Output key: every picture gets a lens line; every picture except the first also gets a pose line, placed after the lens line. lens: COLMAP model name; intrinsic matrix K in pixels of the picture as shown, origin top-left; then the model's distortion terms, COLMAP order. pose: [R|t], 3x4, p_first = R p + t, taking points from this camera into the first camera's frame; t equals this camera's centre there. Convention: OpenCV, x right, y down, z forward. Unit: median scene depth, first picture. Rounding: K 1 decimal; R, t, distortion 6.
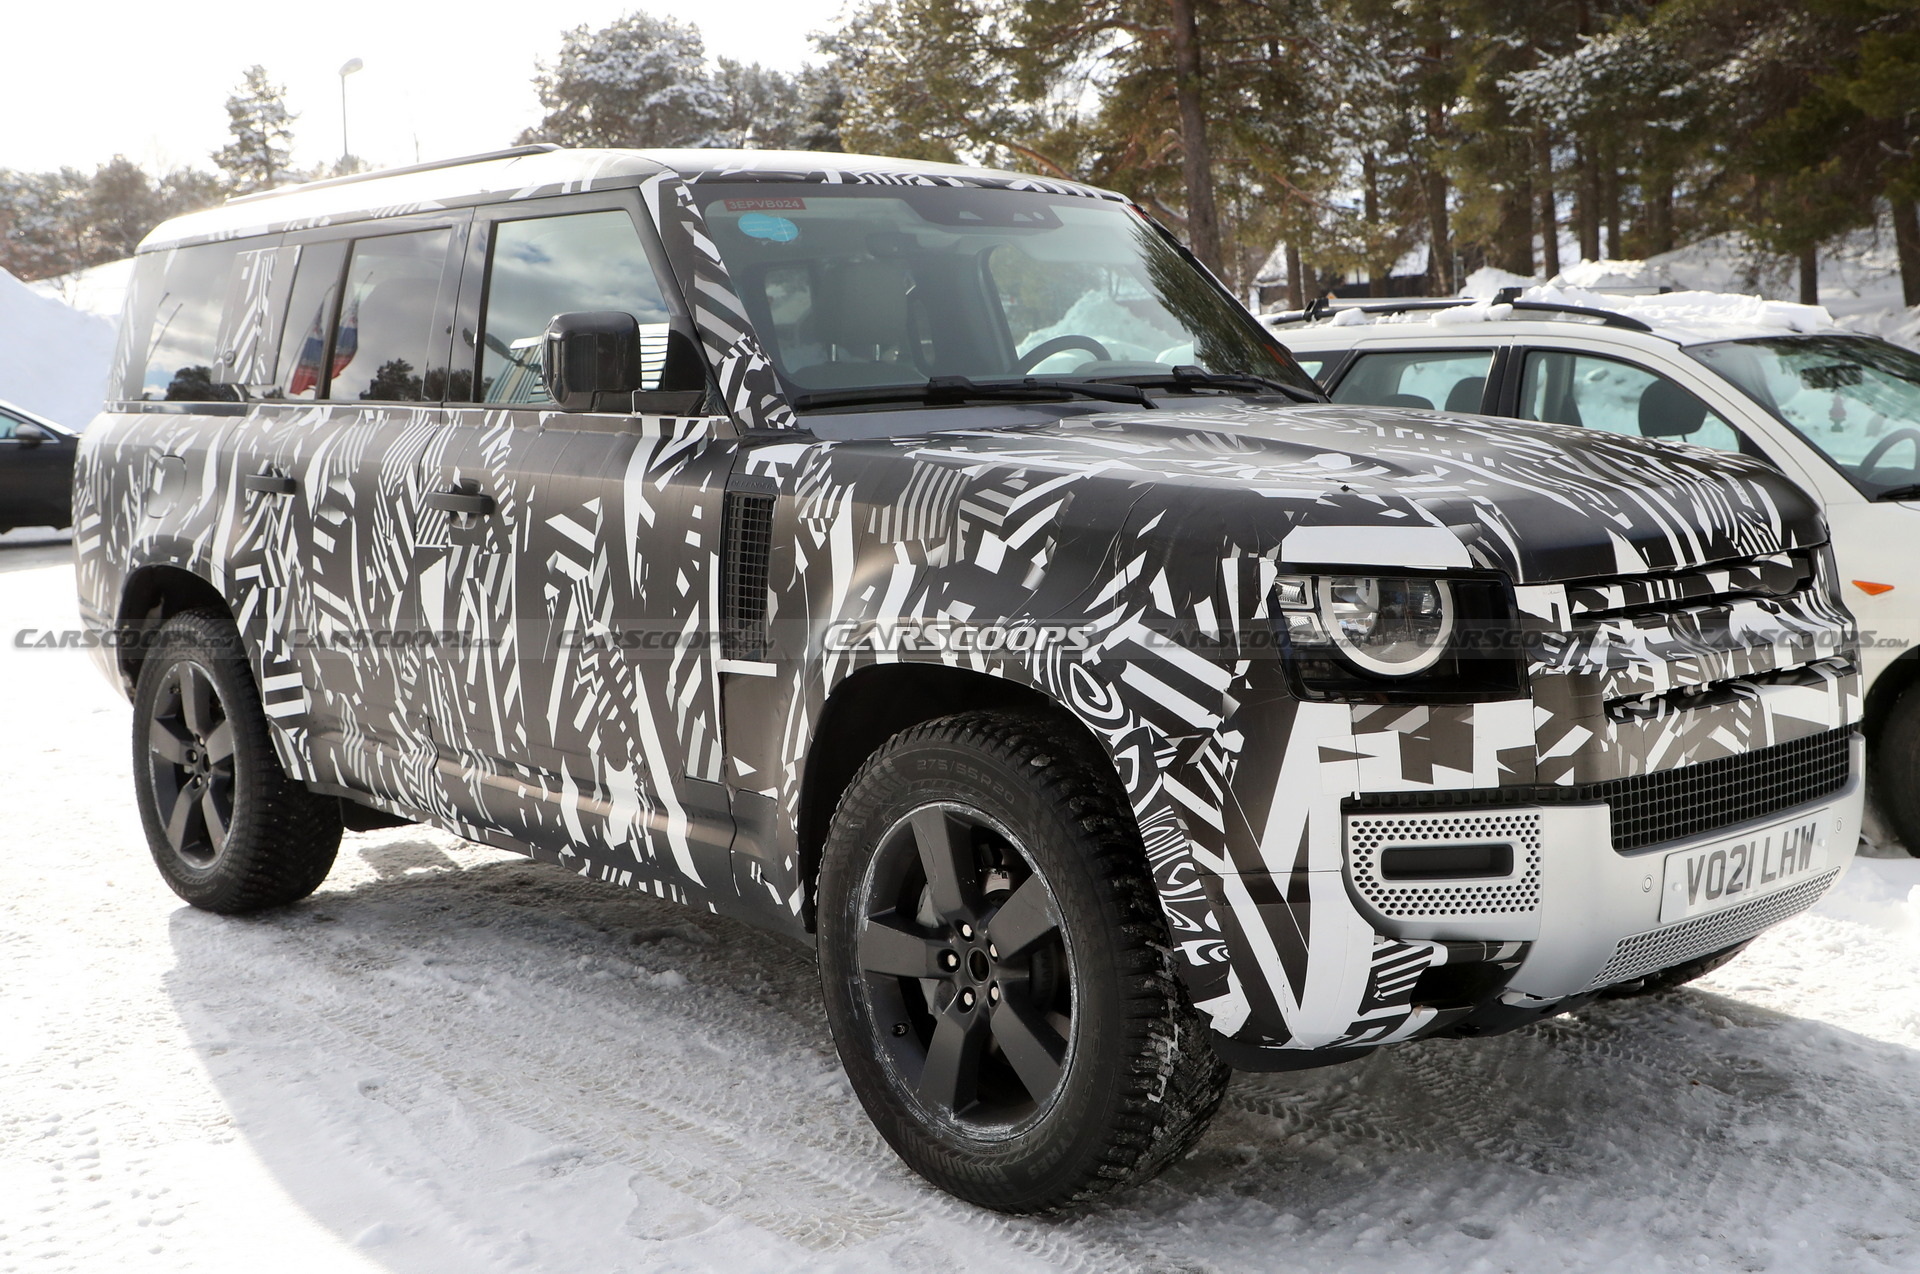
lens RADIAL K [[2298.4, 0, 970.3], [0, 2298.4, 526.5], [0, 0, 1]] dist [0.039813, 0.032606]
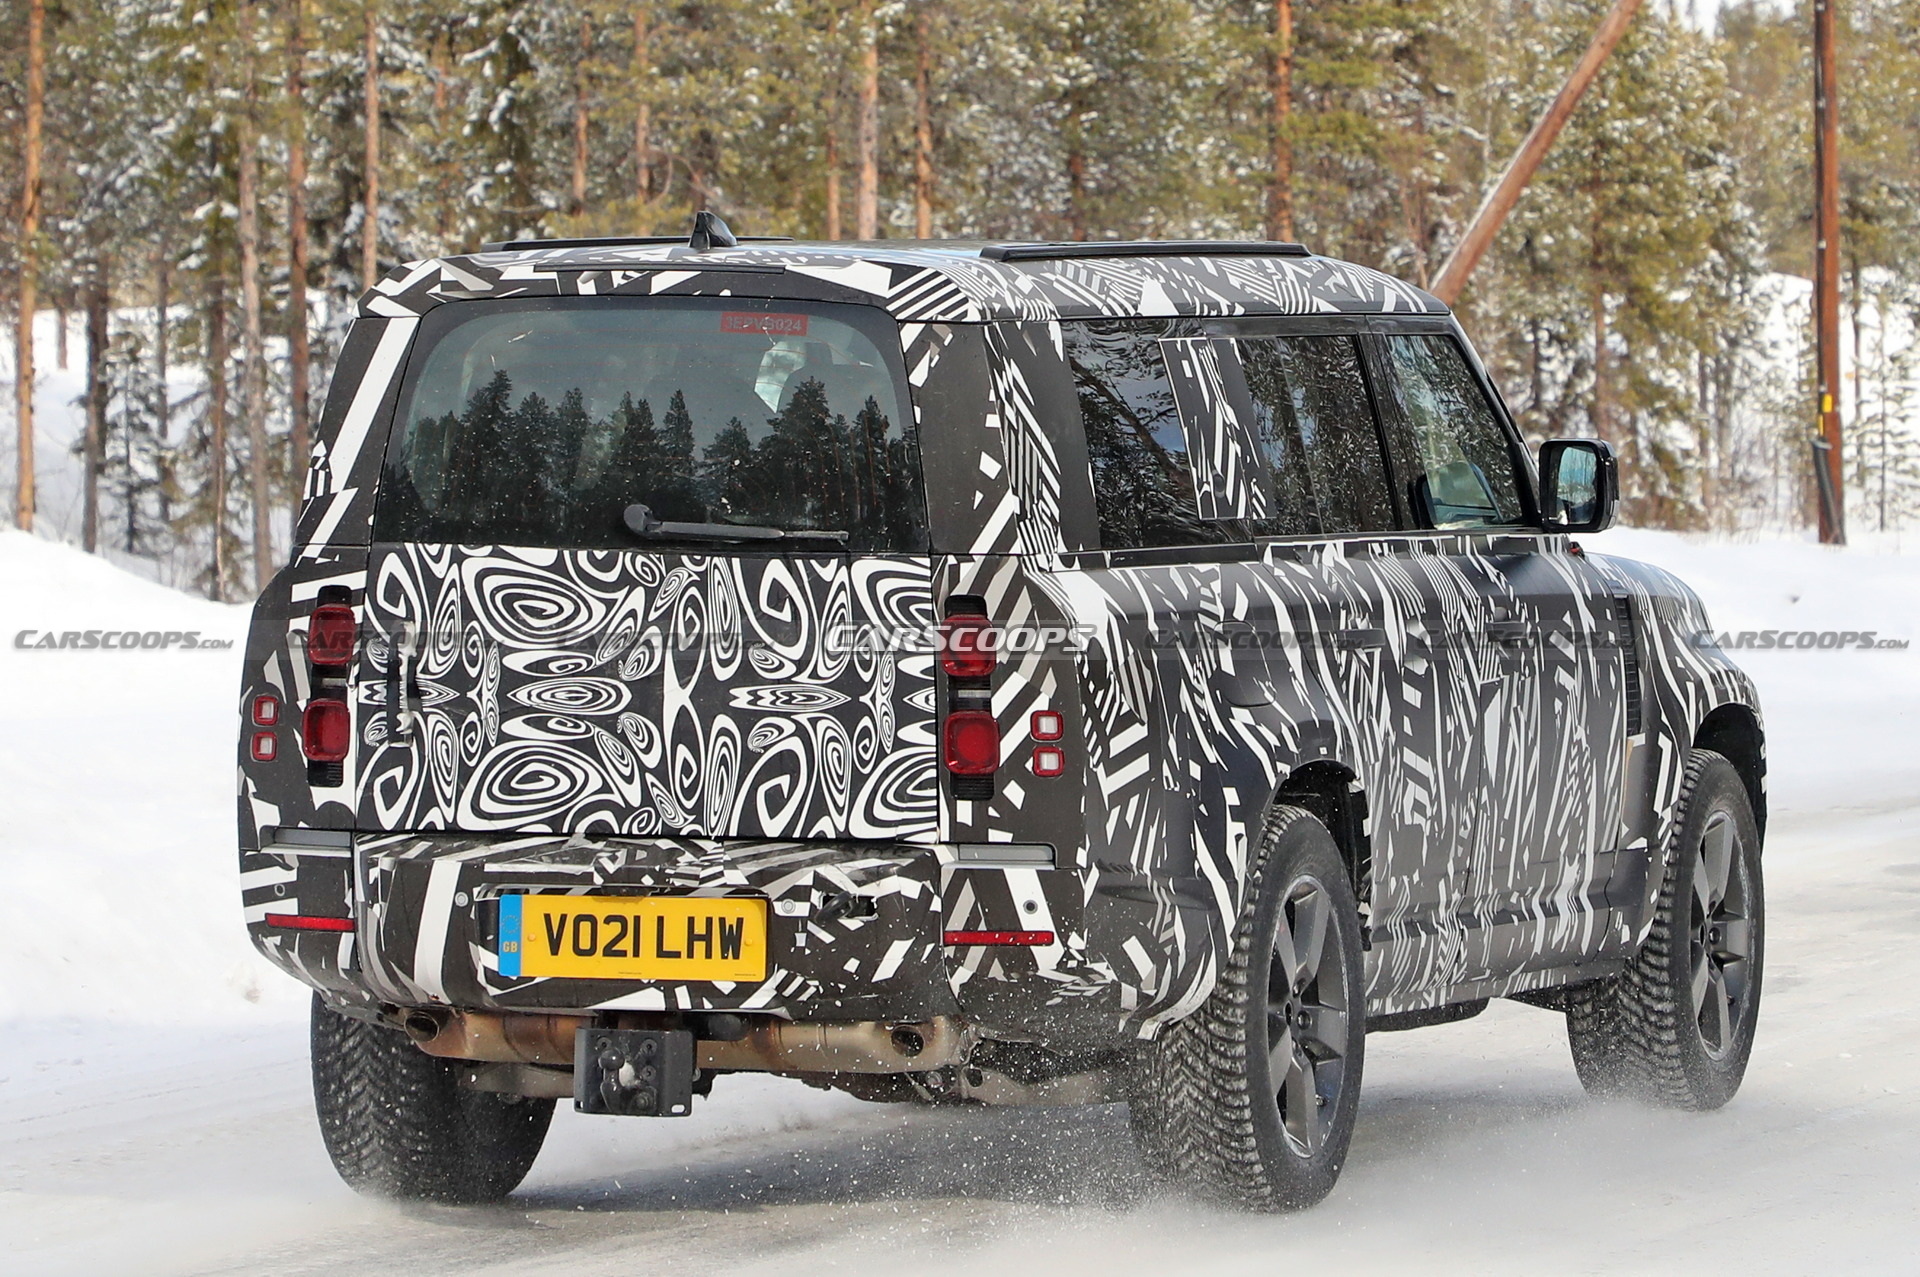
lens RADIAL K [[10674.7, 0, 1182.2], [0, 10674.7, 27.4], [0, 0, 1]] dist [0.476138, -10.242853]
pose [[-0.504392, 0.035346, 0.862751, -4.244505], [0.064396, 0.997919, -0.003236, -0.270816], [-0.861070, 0.053925, -0.505618, 3.543852]]
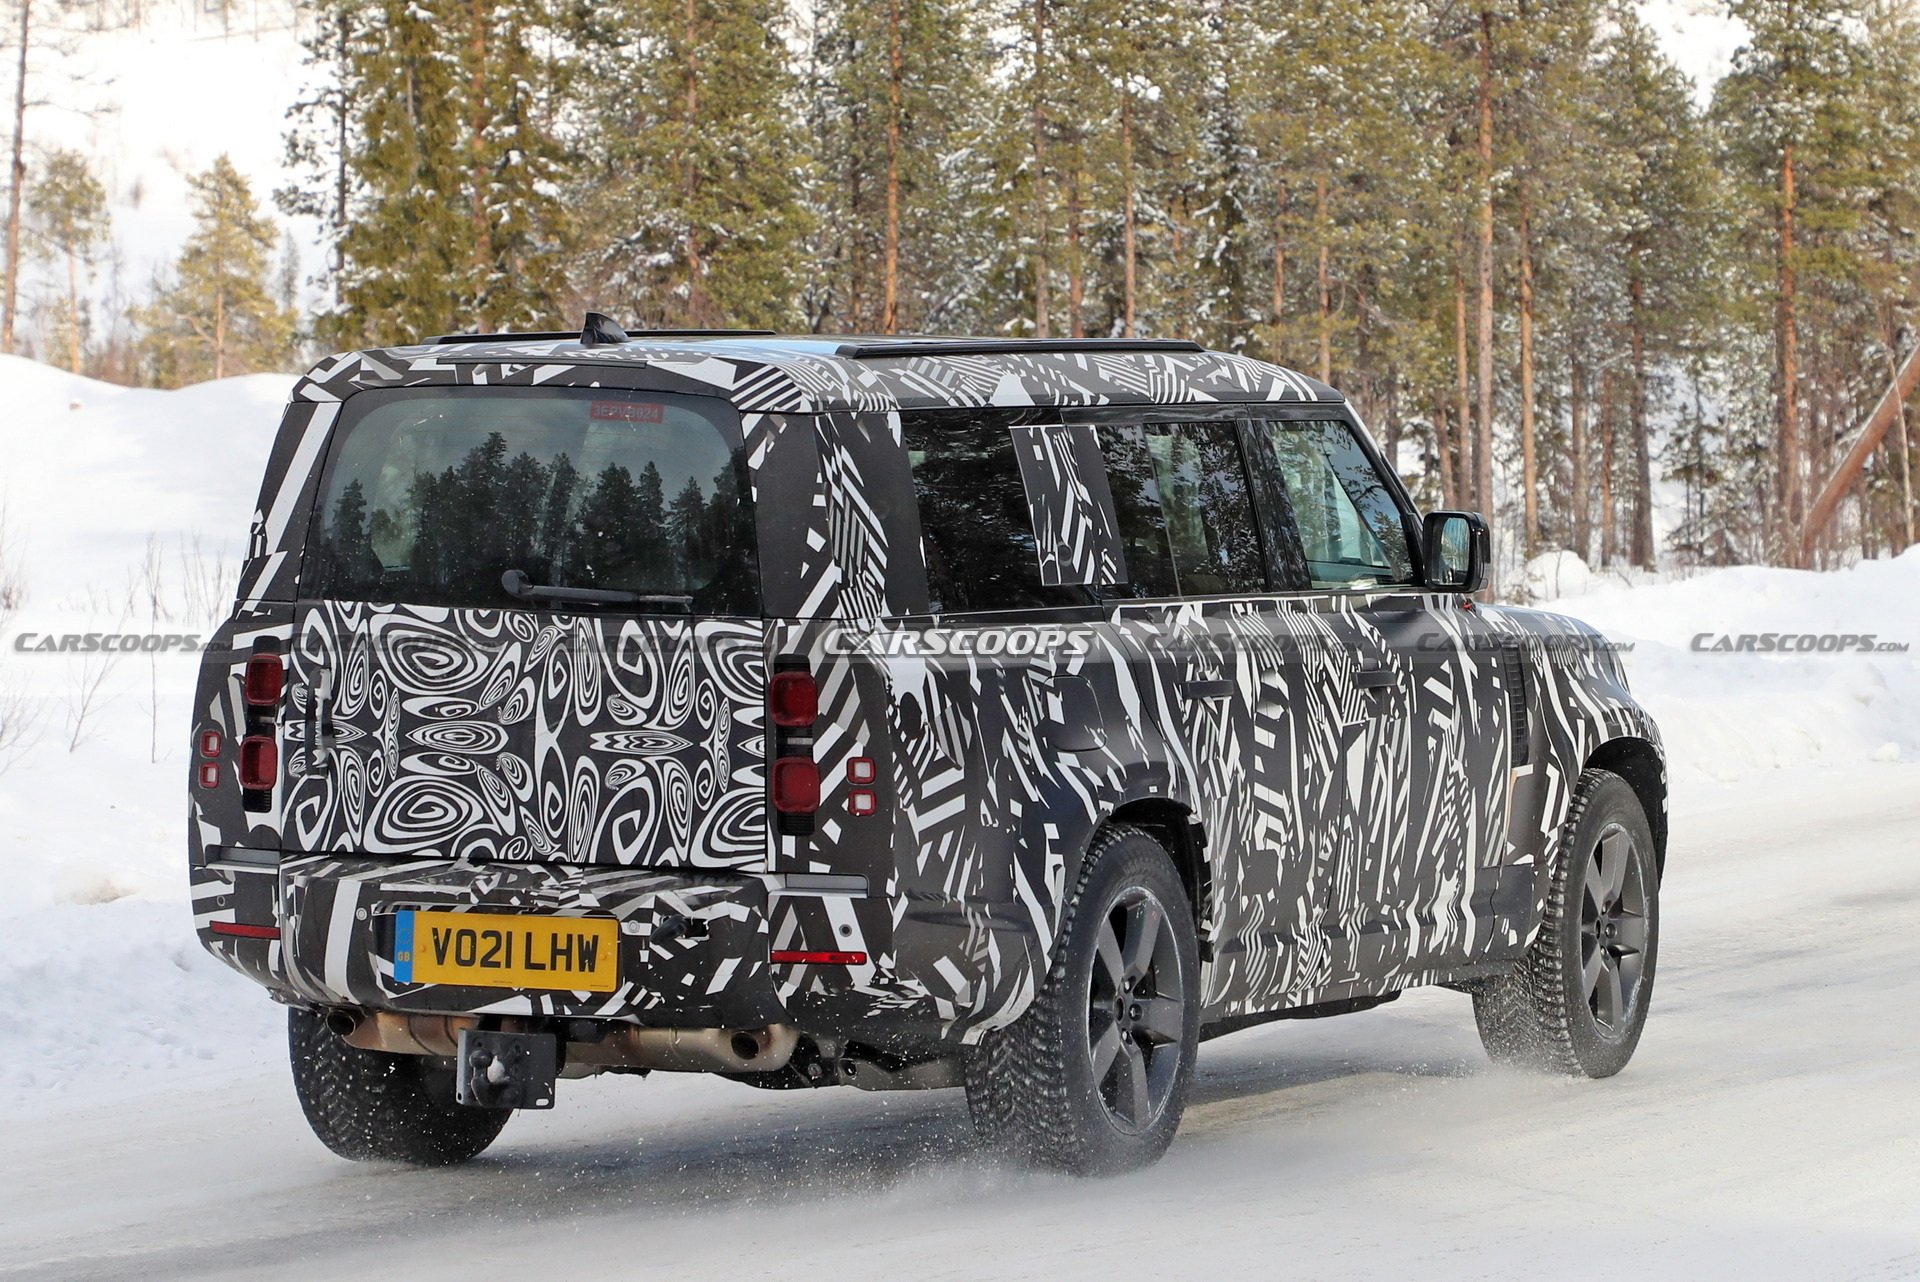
lens RADIAL K [[7851.2, 0, 1166.8], [0, 7851.2, 90.5], [0, 0, 1]] dist [0.241450, -1.829419]
pose [[-0.421598, 0.036787, 0.906036, -3.818544], [0.056479, 0.998302, -0.014252, -0.258380], [-0.905022, 0.045164, -0.422960, 2.818056]]
